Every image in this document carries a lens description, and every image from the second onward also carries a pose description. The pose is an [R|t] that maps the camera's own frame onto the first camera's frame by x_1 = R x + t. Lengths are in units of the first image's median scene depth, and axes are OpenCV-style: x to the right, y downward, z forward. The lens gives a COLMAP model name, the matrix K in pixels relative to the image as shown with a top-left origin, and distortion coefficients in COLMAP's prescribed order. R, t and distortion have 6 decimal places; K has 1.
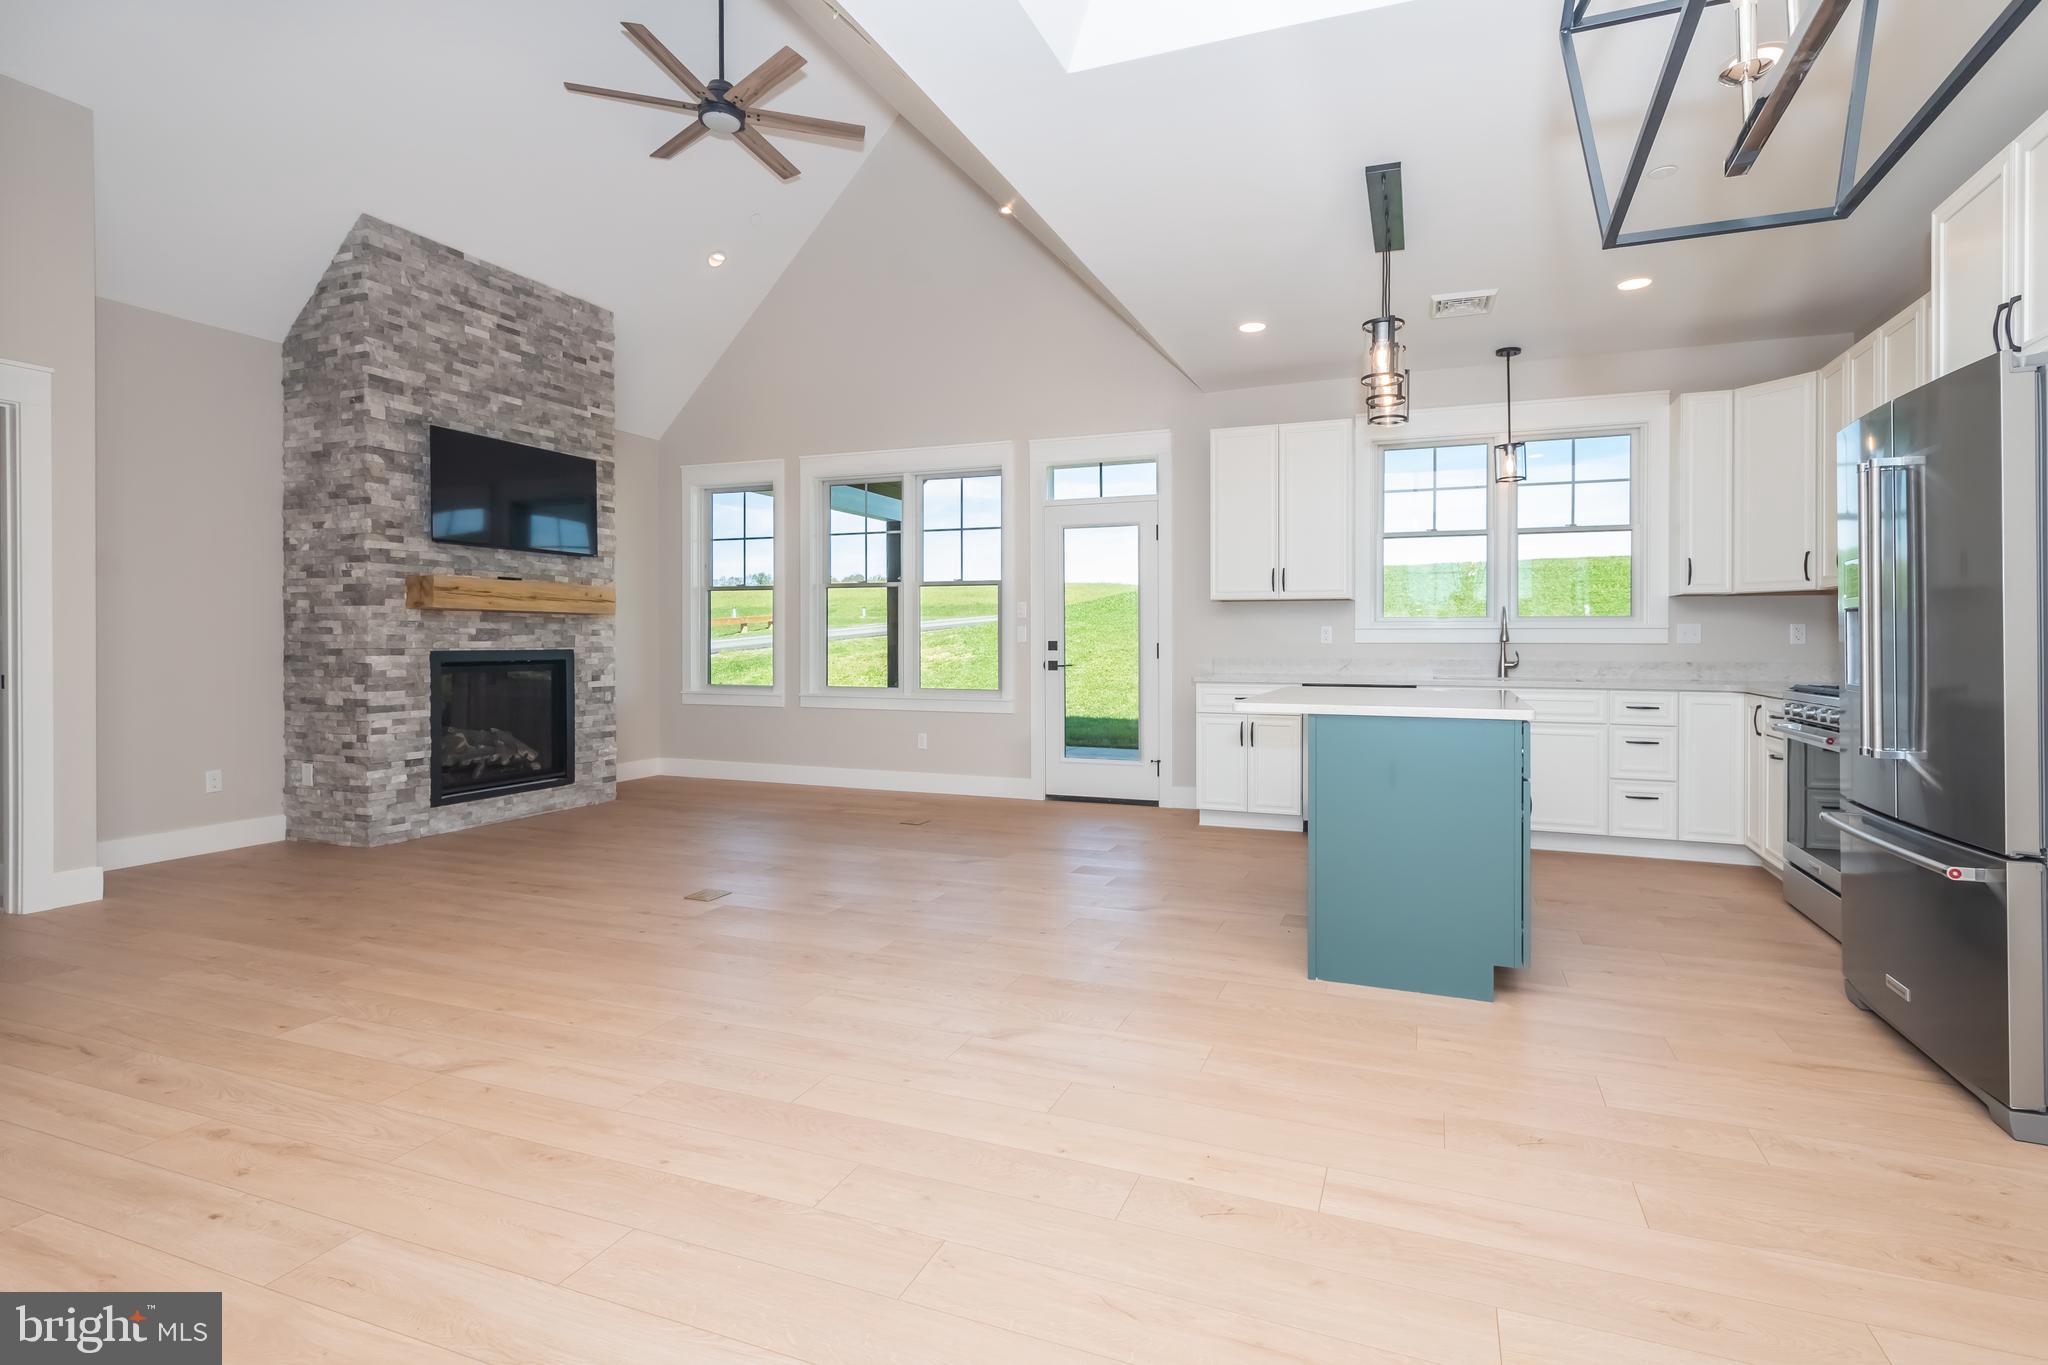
lens RADIAL K [[970.5, 0, 1071.9], [0, 970.5, 640.6], [0, 0, 1]] dist [0.007248, -0.001148]
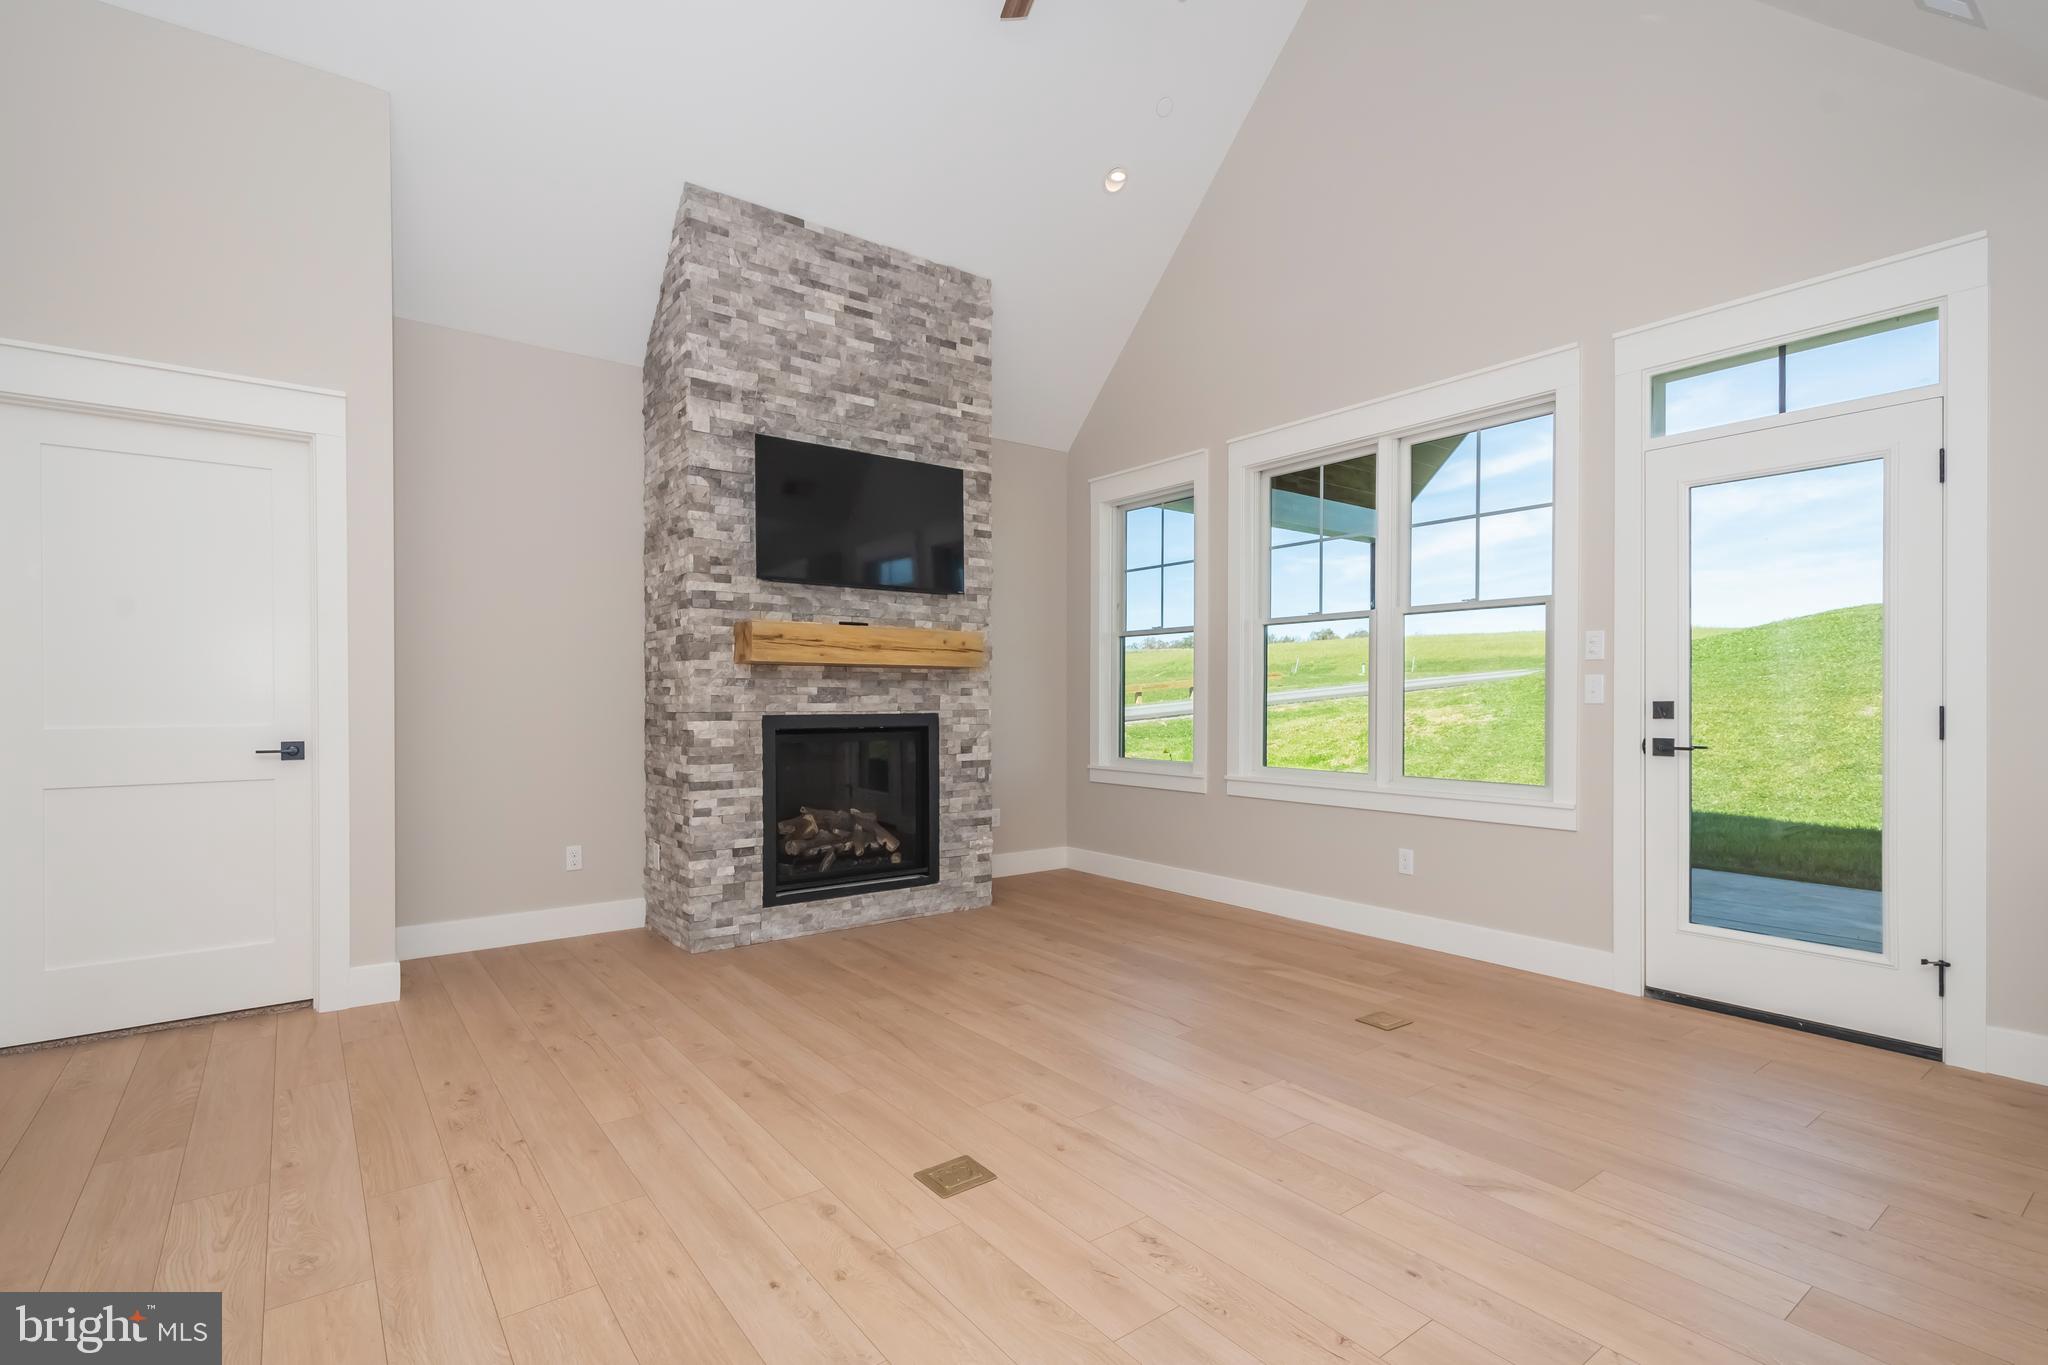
lens RADIAL K [[970.5, 0, 1034.2], [0, 970.5, 722.3], [0, 0, 1]] dist [0.007248, -0.001148]
pose [[0.856364, 0.009515, -0.516285, -0.044199], [0.002410, 0.999746, 0.022422, -0.001050], [0.516367, -0.020446, 0.856123, 0.409410]]
